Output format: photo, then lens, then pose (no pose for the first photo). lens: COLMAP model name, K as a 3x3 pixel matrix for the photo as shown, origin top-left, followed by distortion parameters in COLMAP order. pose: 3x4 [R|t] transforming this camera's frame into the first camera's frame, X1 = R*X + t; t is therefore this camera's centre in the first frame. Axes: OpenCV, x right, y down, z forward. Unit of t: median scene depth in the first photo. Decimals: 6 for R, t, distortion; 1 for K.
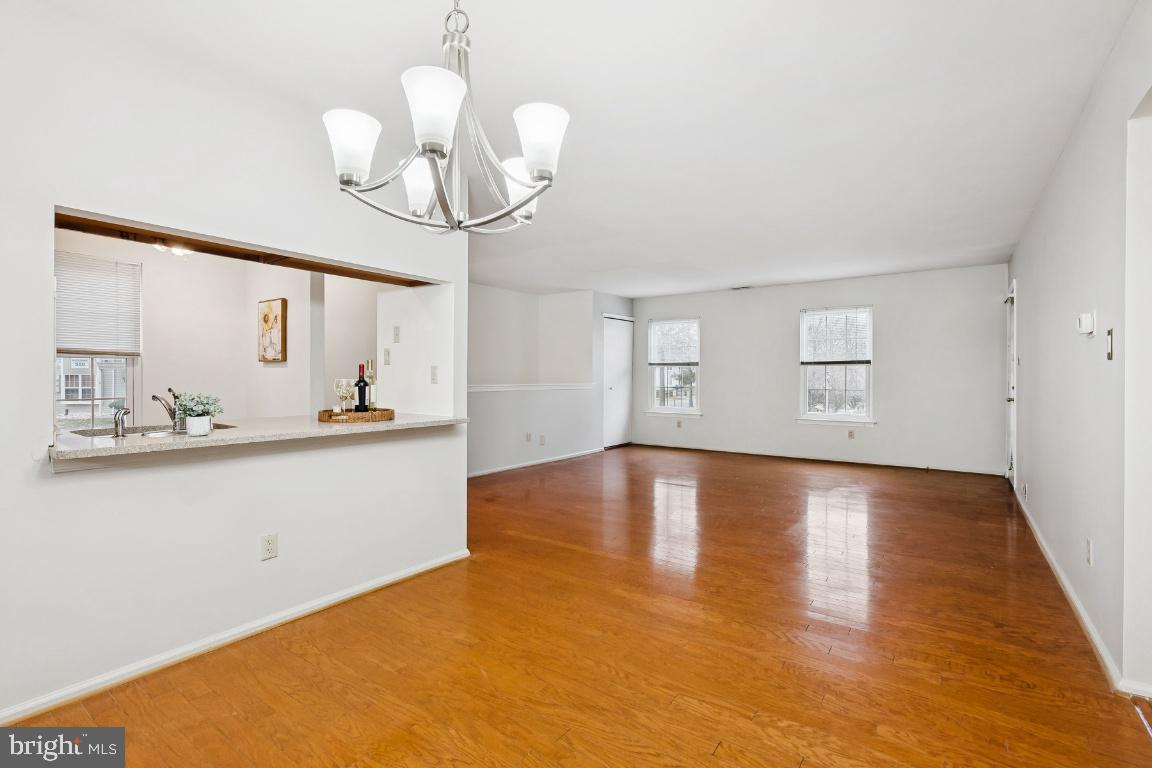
lens RADIAL K [[523.2, 0, 572.3], [0, 523.2, 378.2], [0, 0, 1]] dist [0.000351, -0.000100]
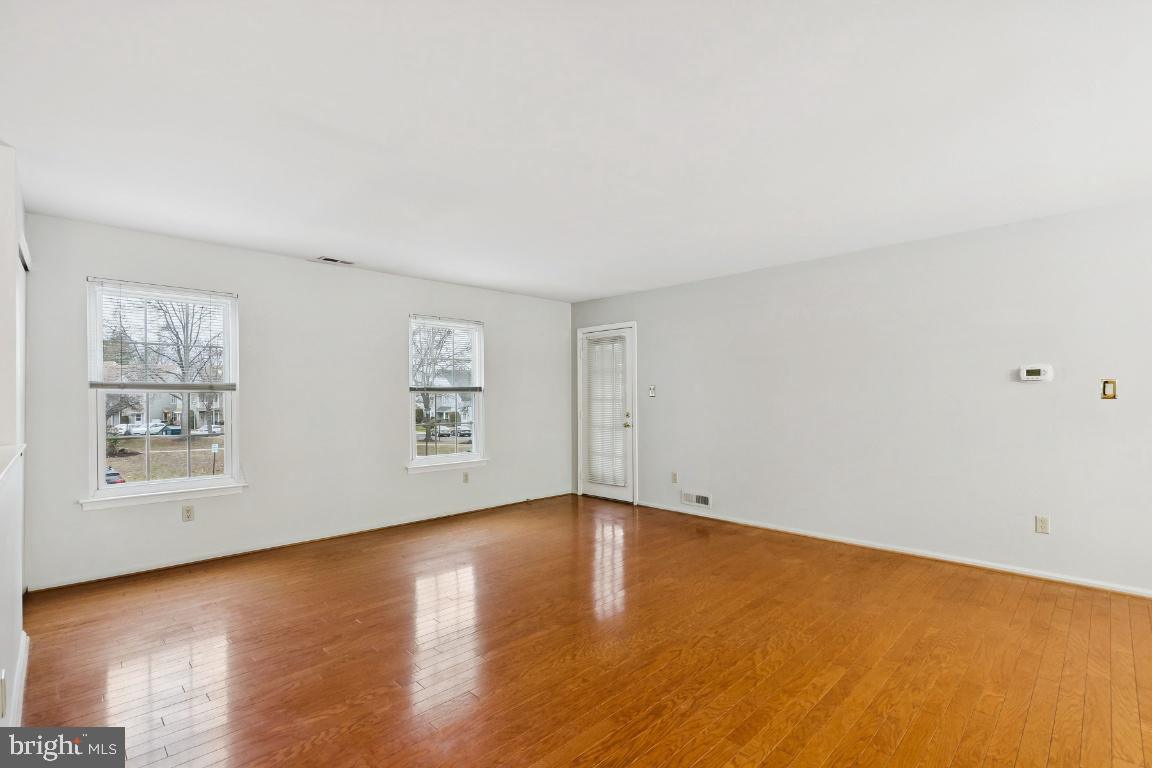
lens RADIAL K [[528.8, 0, 578.5], [0, 528.8, 421.1], [0, 0, 1]] dist [-0.039095, -0.000076]
pose [[0.149463, -0.043778, 0.987798, -0.216376], [0.012217, 0.999025, 0.042427, -0.012286], [-0.988692, 0.005726, 0.149852, 0.623092]]
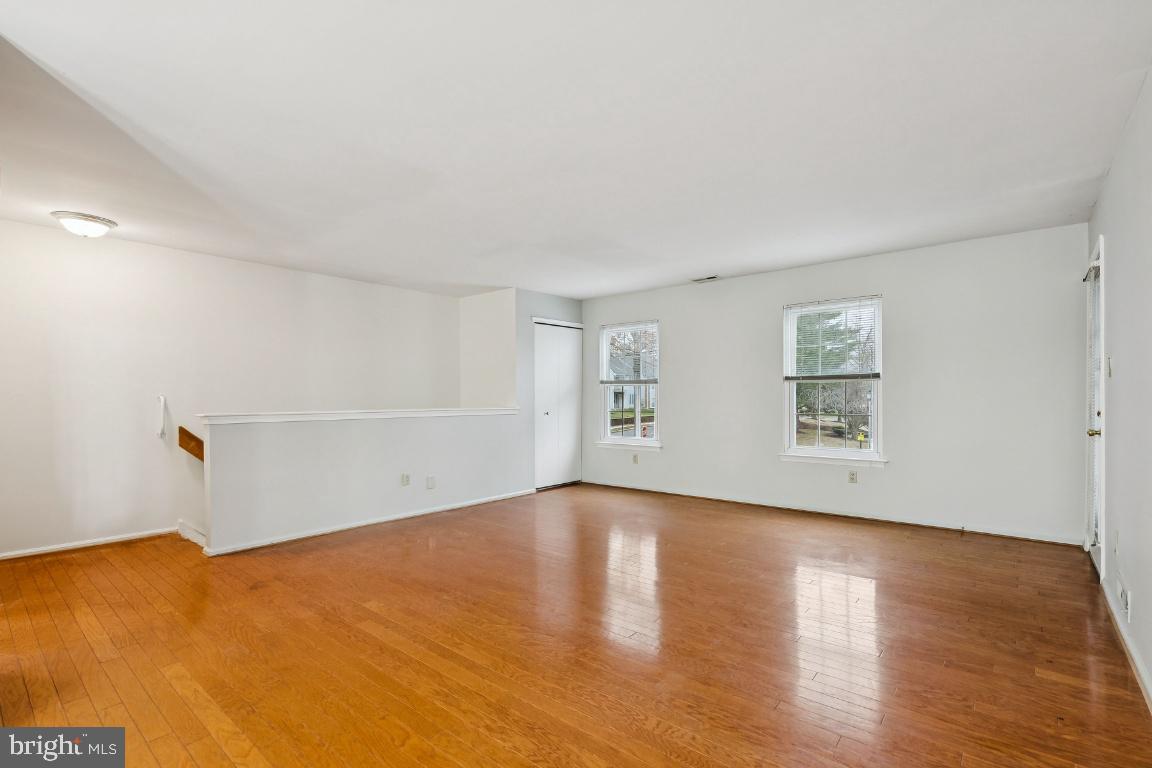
lens RADIAL K [[539.6, 0, 556.4], [0, 539.6, 402.5], [0, 0, 1]] dist [-0.003423, -0.001009]
pose [[0.996702, -0.006468, -0.080891, 0.170273], [0.007040, 0.999952, 0.006791, -0.002266], [0.080843, -0.007338, 0.996700, 0.210794]]
